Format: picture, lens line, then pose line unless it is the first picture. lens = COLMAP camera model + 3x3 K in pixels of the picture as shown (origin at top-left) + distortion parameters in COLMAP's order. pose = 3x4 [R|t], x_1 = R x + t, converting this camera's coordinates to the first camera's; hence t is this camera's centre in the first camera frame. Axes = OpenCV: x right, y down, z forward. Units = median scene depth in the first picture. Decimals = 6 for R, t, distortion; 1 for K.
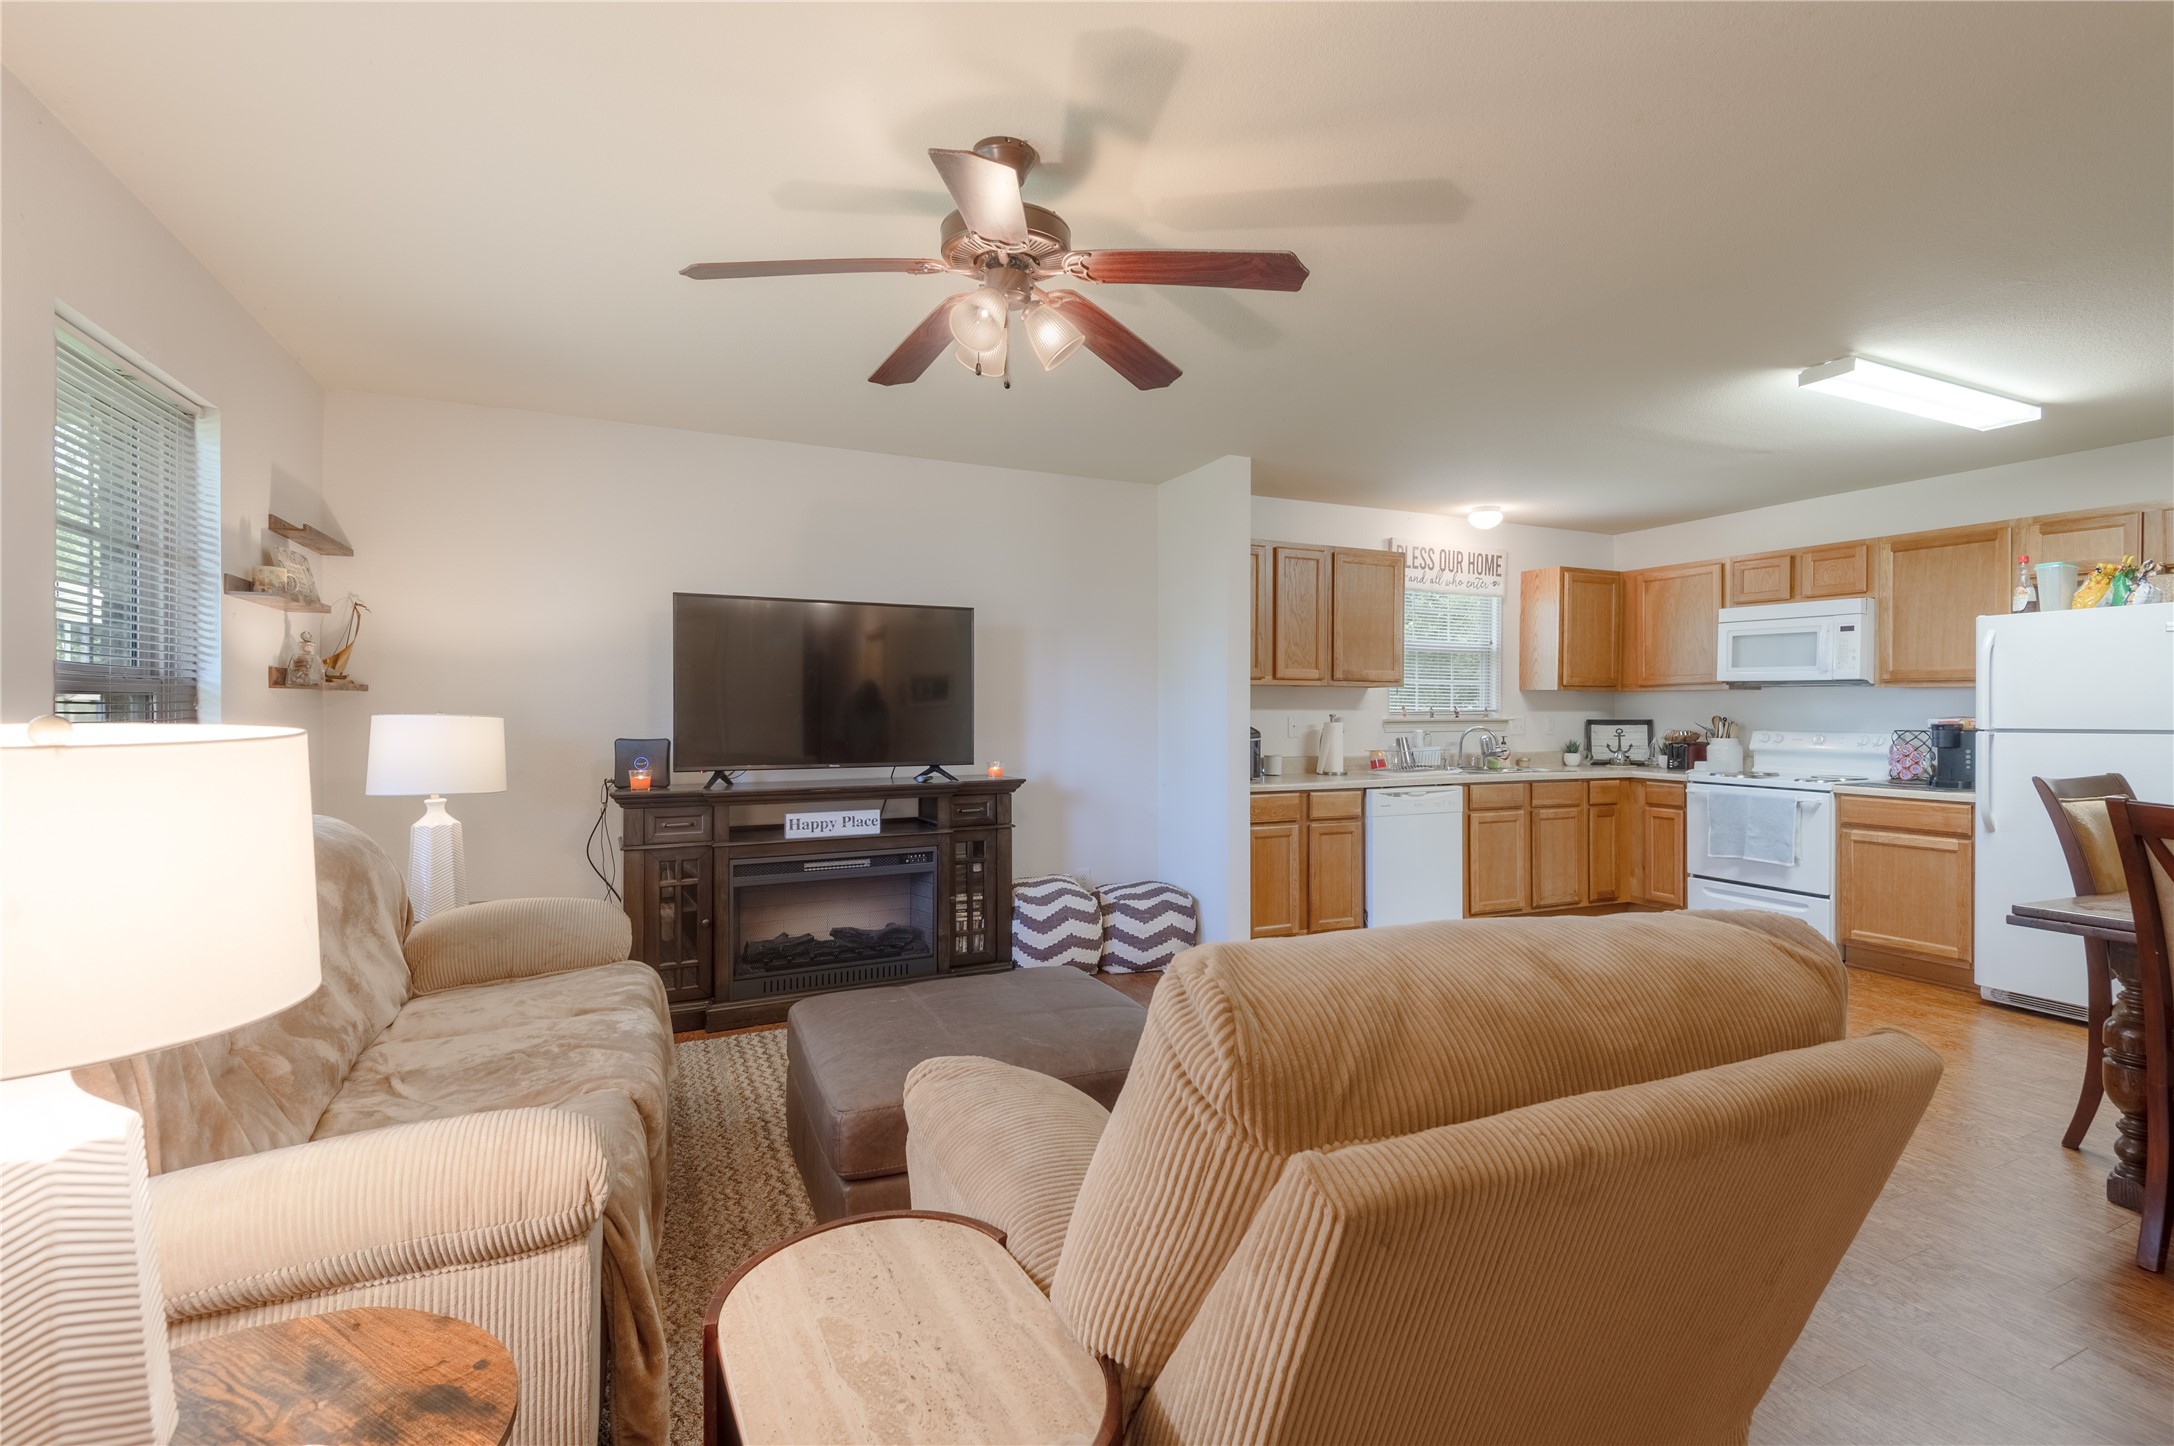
lens RADIAL K [[1019.6, 0, 1092.5], [0, 1019.6, 719.1], [0, 0, 1]] dist [0.000251, -0.012352]
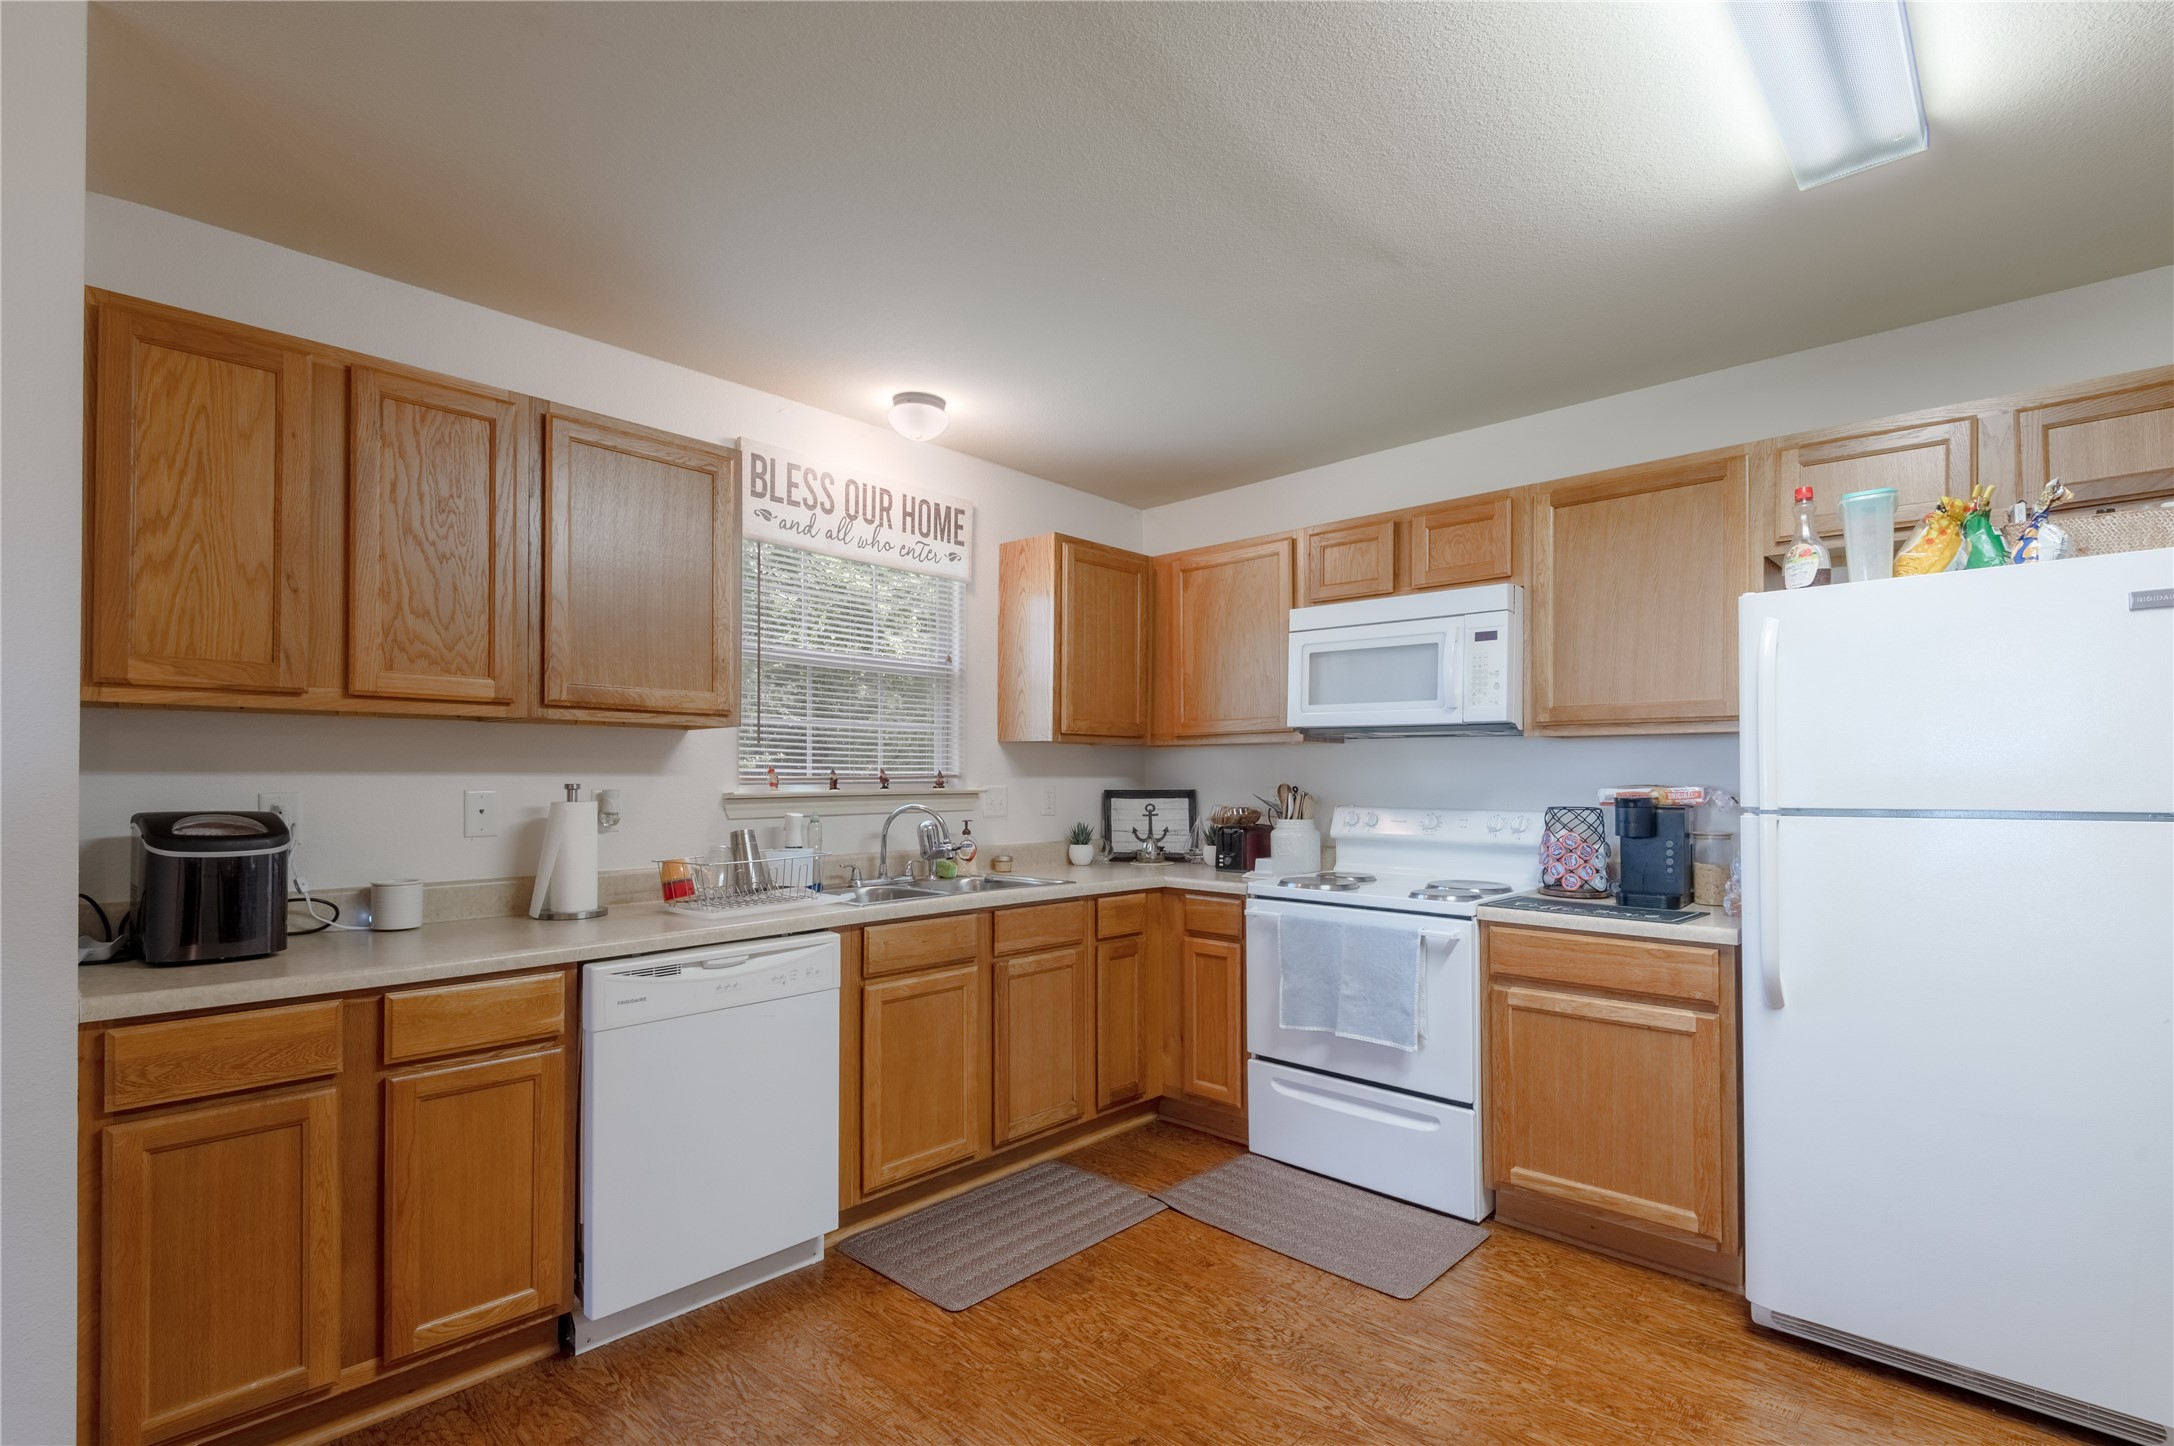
lens RADIAL K [[1013.7, 0, 1092.6], [0, 1013.7, 773.6], [0, 0, 1]] dist [0.034557, -0.027112]
pose [[0.923039, 0.000826, 0.384705, 0.274101], [0.003968, 0.999924, -0.011667, -0.002981], [-0.384686, 0.012295, 0.922966, 0.487920]]
